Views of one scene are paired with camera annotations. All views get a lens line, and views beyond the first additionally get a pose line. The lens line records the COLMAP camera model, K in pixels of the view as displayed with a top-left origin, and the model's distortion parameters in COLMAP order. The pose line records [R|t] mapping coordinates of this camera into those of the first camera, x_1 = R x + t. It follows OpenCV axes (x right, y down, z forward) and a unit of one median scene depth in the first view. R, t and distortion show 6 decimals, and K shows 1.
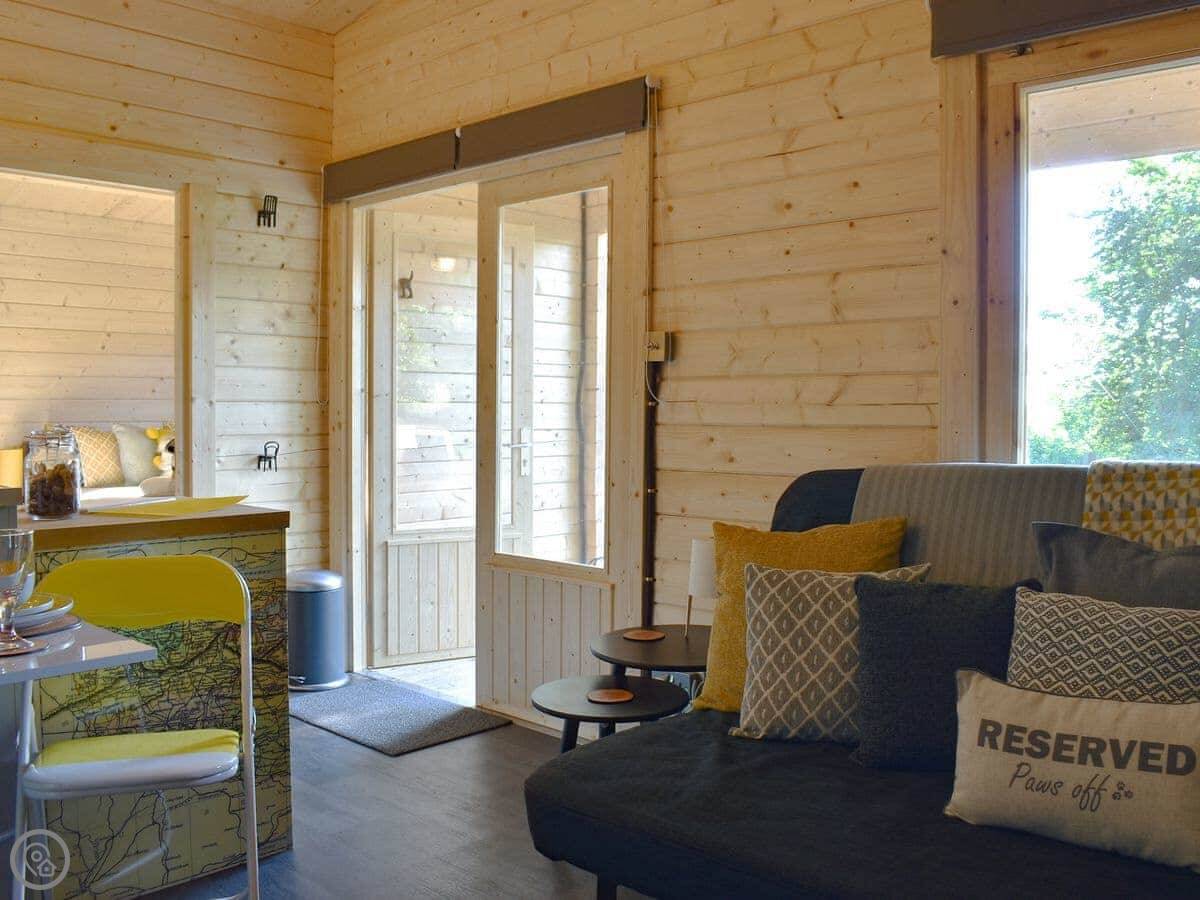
lens RADIAL K [[1134.7, 0, 600.0], [0, 1134.7, 450.0], [0, 0, 1]] dist [-0.082308, -0.002530]
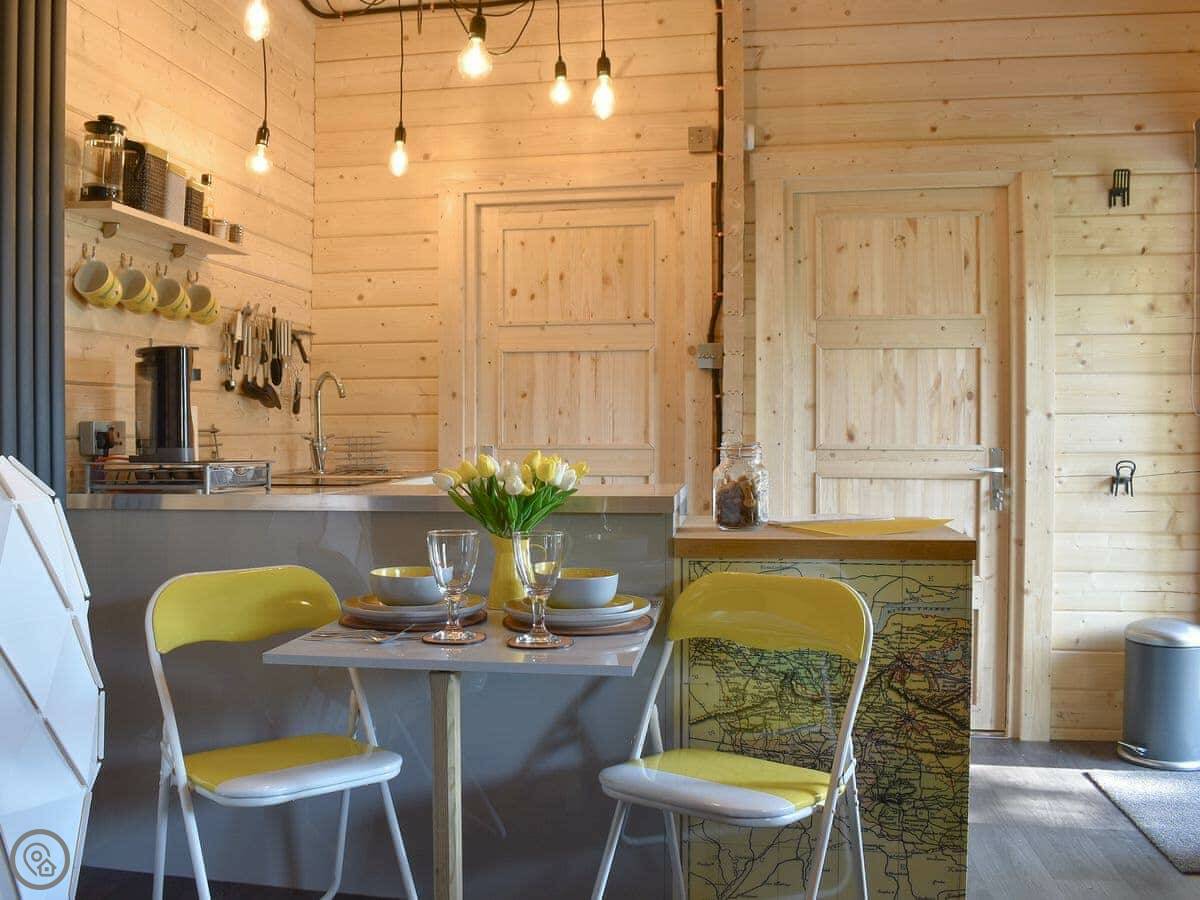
lens RADIAL K [[1134.7, 0, 600.0], [0, 1134.7, 450.0], [0, 0, 1]] dist [-0.082308, -0.002530]
pose [[0.520988, 0.007964, -0.853527, 0.240863], [-0.024449, 0.999685, -0.005595, -0.001401], [0.853214, 0.023783, 0.521019, 0.264330]]
